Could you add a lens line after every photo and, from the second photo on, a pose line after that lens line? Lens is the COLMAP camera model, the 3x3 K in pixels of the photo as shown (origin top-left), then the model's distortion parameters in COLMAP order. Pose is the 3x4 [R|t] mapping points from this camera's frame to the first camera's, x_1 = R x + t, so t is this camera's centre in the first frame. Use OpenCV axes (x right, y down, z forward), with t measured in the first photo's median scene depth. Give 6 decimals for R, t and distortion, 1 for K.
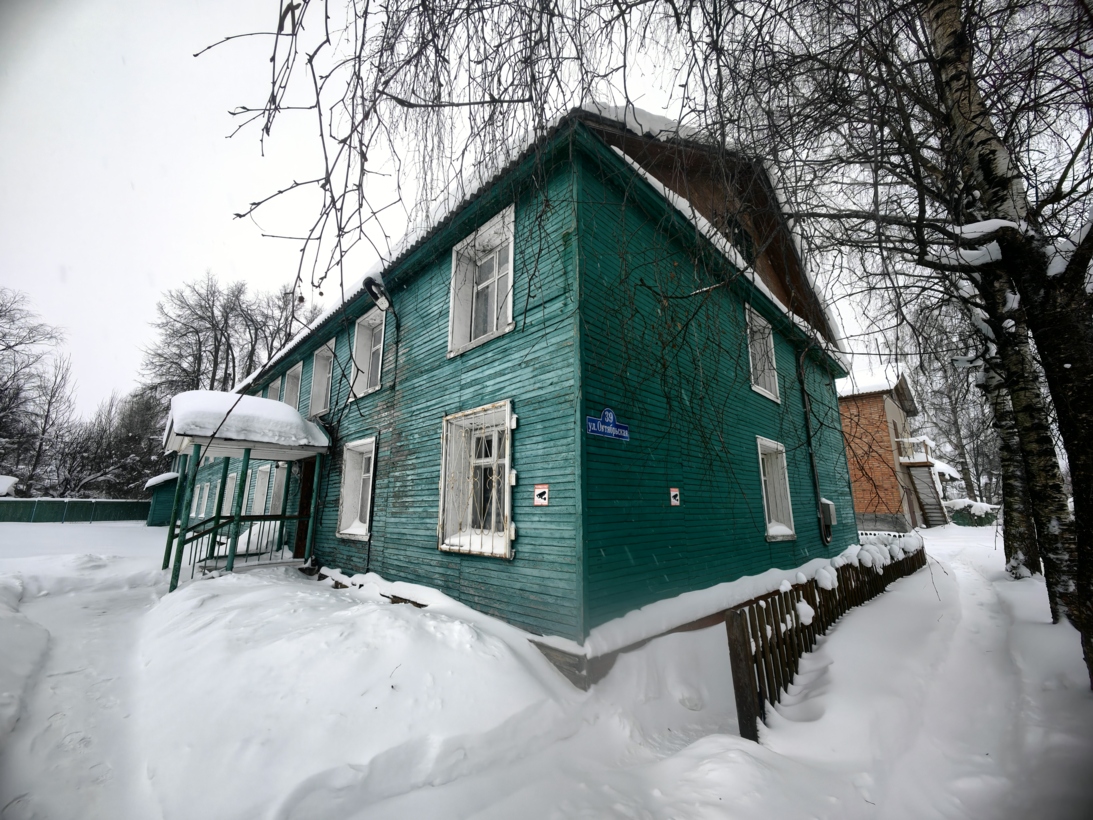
lens RADIAL K [[429.3, 0, 553.1], [0, 429.3, 408.4], [0, 0, 1]] dist [0.000778, -0.000168]
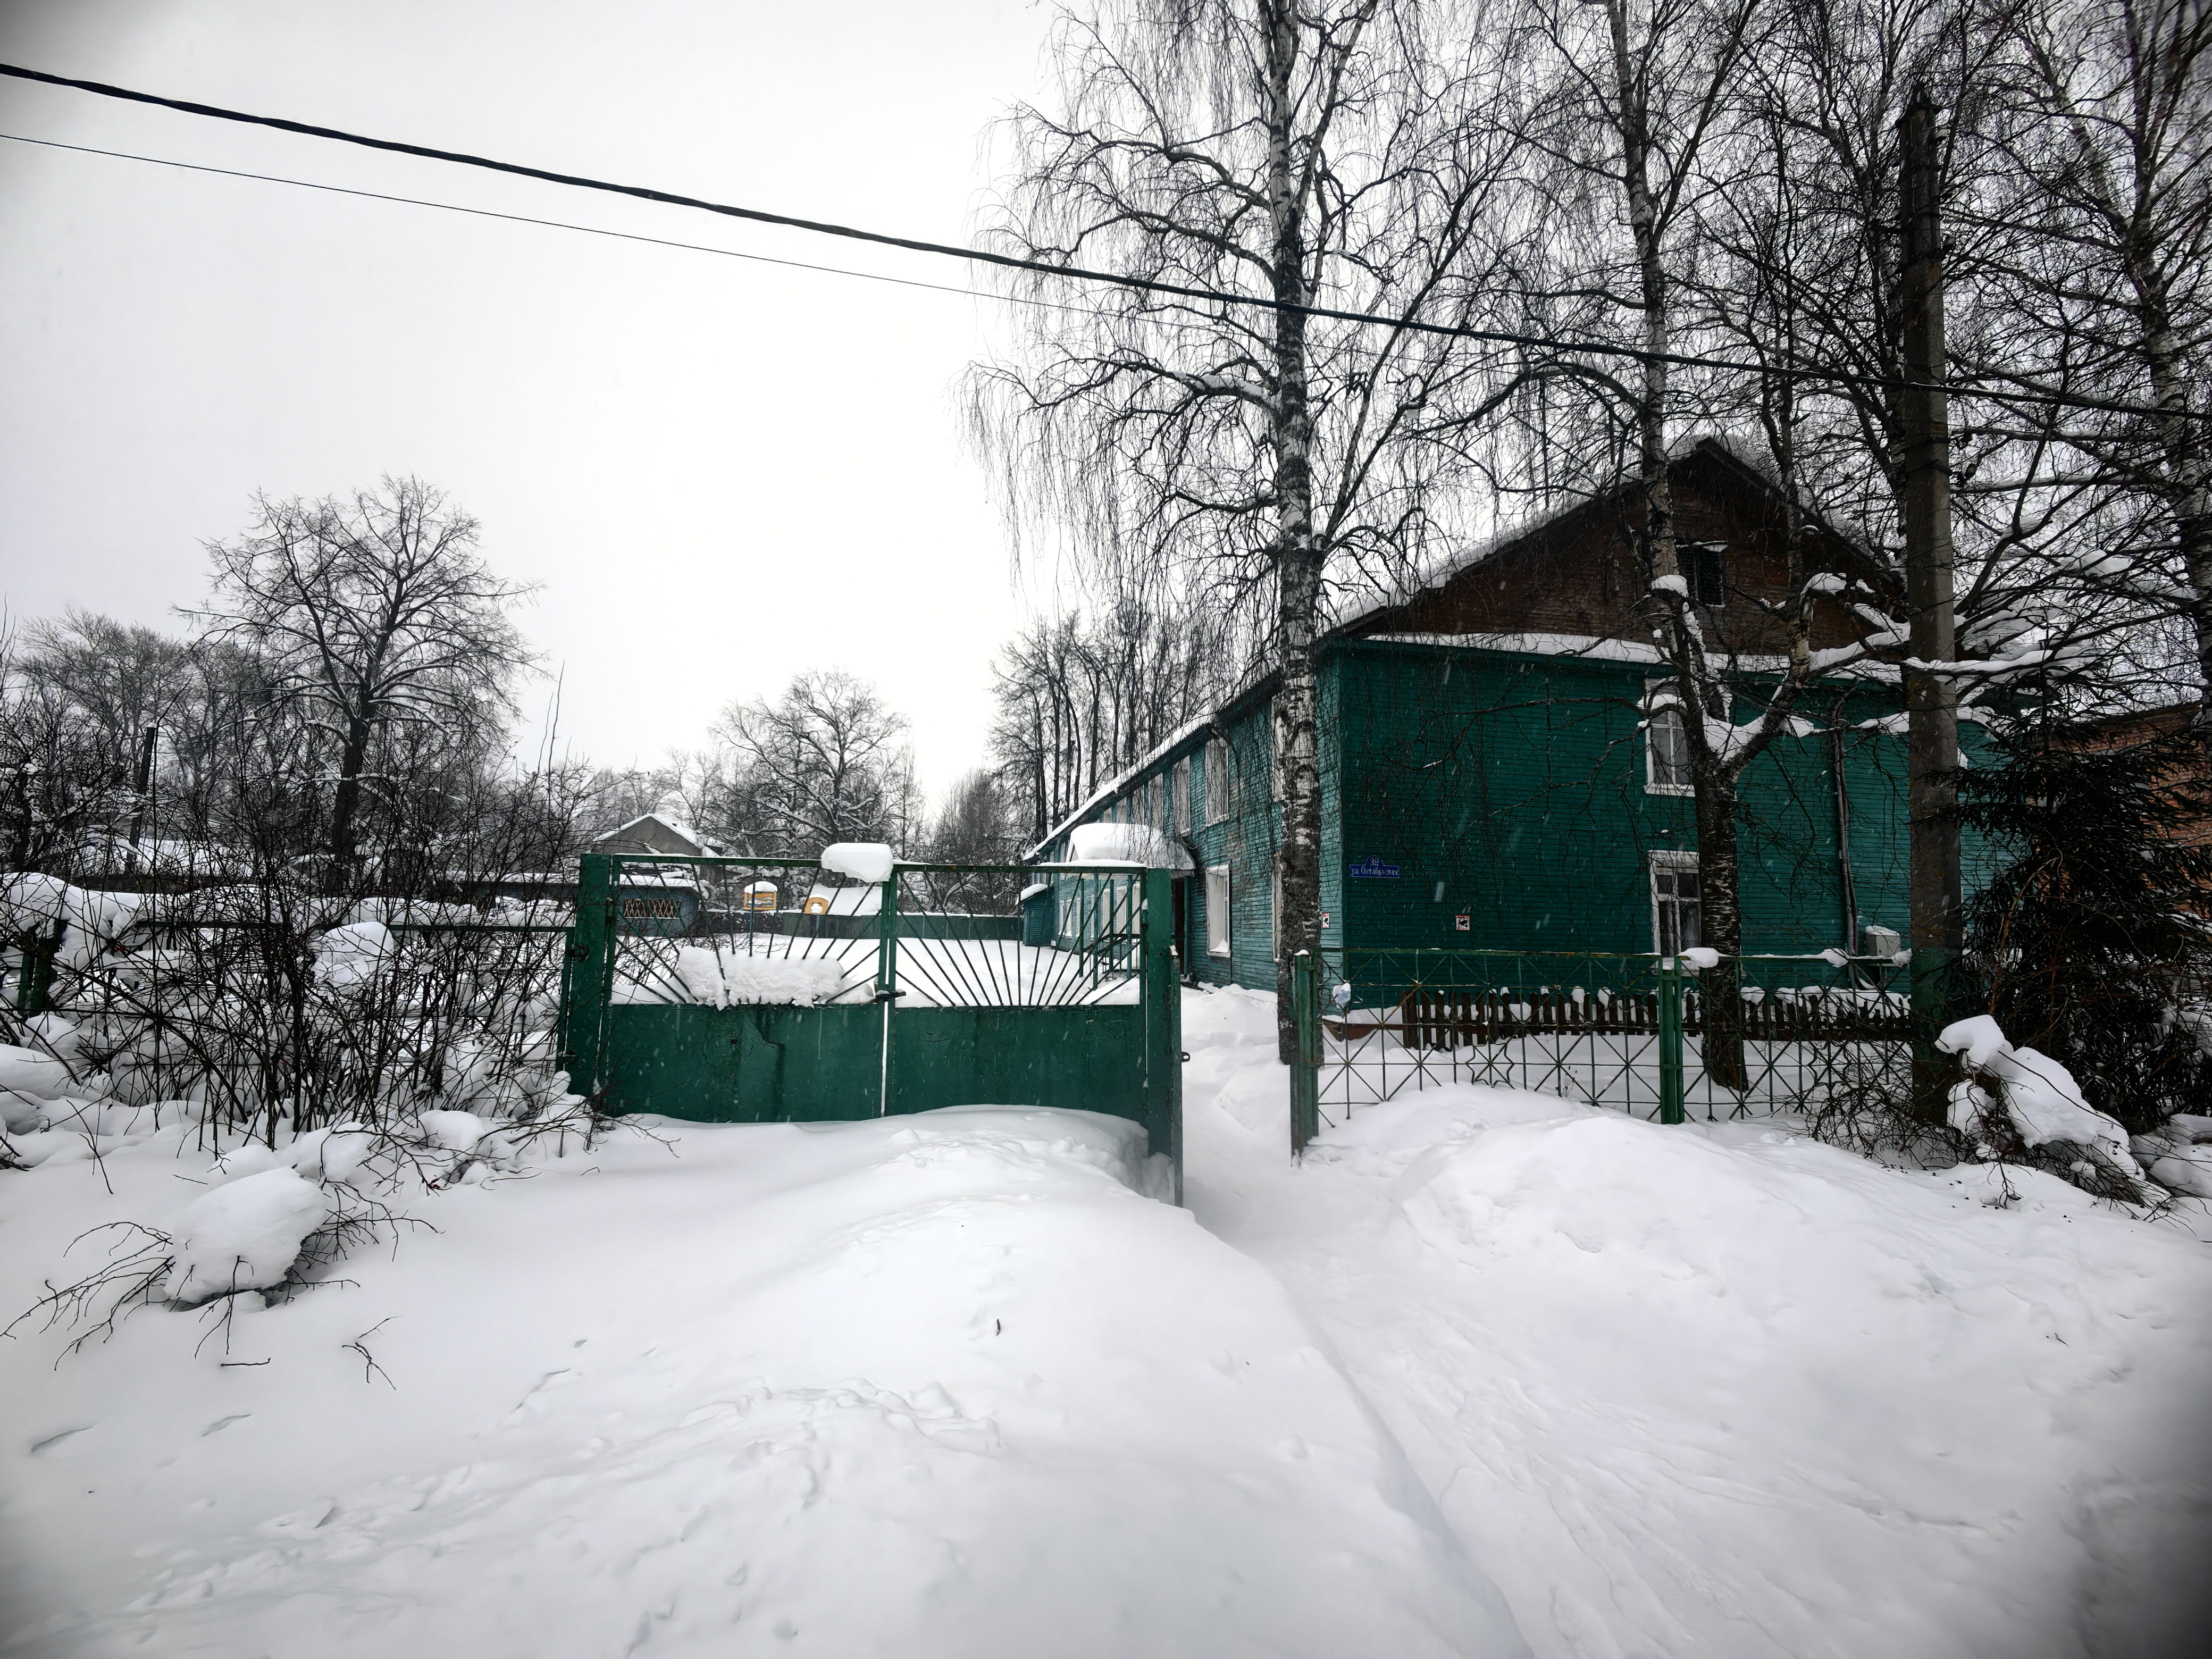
lens RADIAL K [[868.9, 0, 1107.8], [0, 868.9, 831.5], [0, 0, 1]] dist [0.000778, -0.000168]
pose [[0.823195, -0.044699, -0.565996, 0.112253], [0.107701, 0.991090, 0.078372, -0.042704], [0.557450, -0.125473, 0.820674, -0.185796]]
